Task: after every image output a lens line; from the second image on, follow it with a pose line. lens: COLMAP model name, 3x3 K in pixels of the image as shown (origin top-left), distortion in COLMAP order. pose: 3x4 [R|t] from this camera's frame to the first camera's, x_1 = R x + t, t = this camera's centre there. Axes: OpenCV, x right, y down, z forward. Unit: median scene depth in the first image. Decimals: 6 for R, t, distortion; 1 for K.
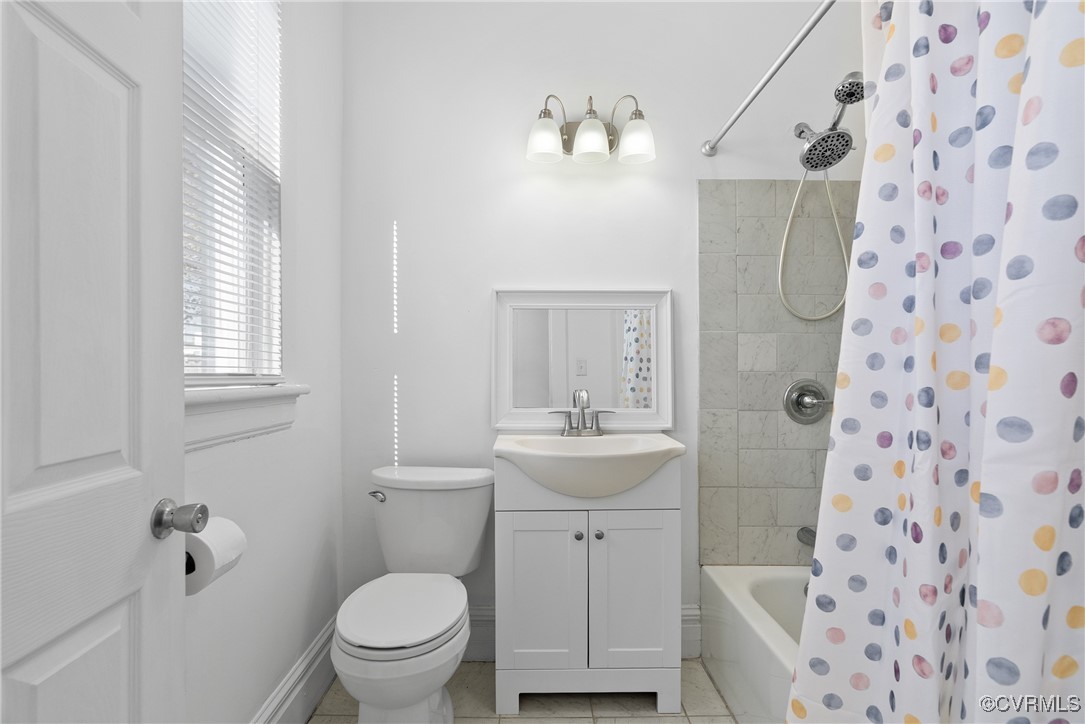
lens RADIAL K [[489.4, 0, 535.9], [0, 489.4, 368.9], [0, 0, 1]] dist [-0.009923, 0.003547]
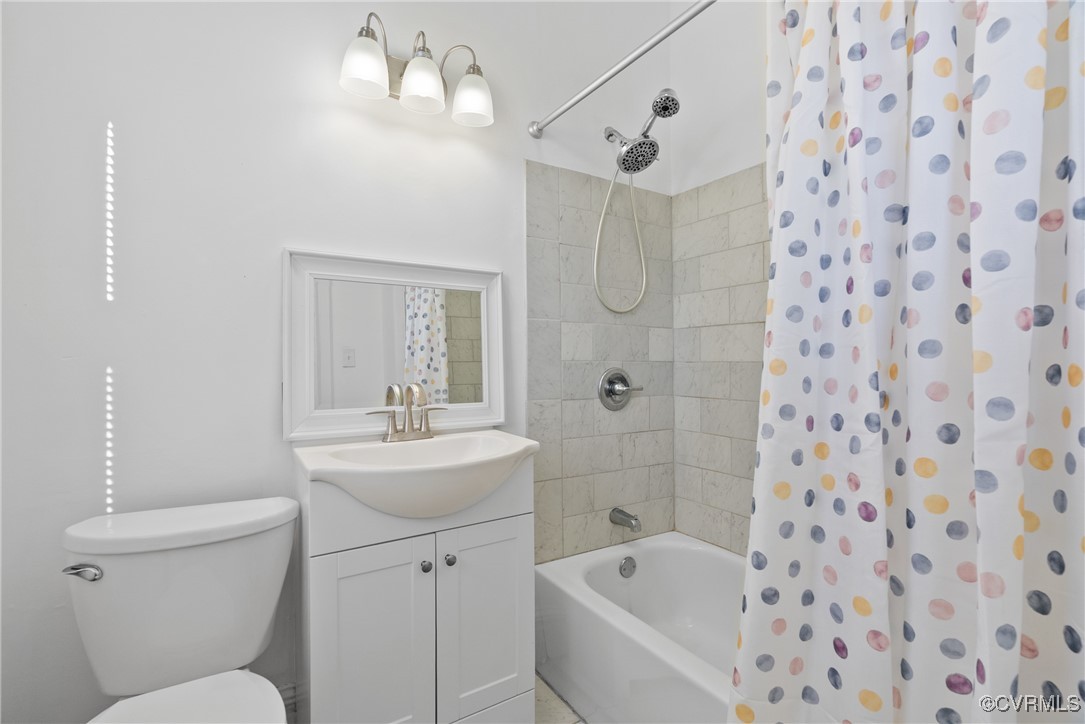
lens RADIAL K [[489.4, 0, 545.4], [0, 489.4, 354.1], [0, 0, 1]] dist [-0.009923, 0.003547]
pose [[0.854073, 0.004664, 0.520132, -0.140722], [0.002060, 0.999922, -0.012348, 0.004280], [-0.520149, 0.011618, 0.853997, 0.186789]]
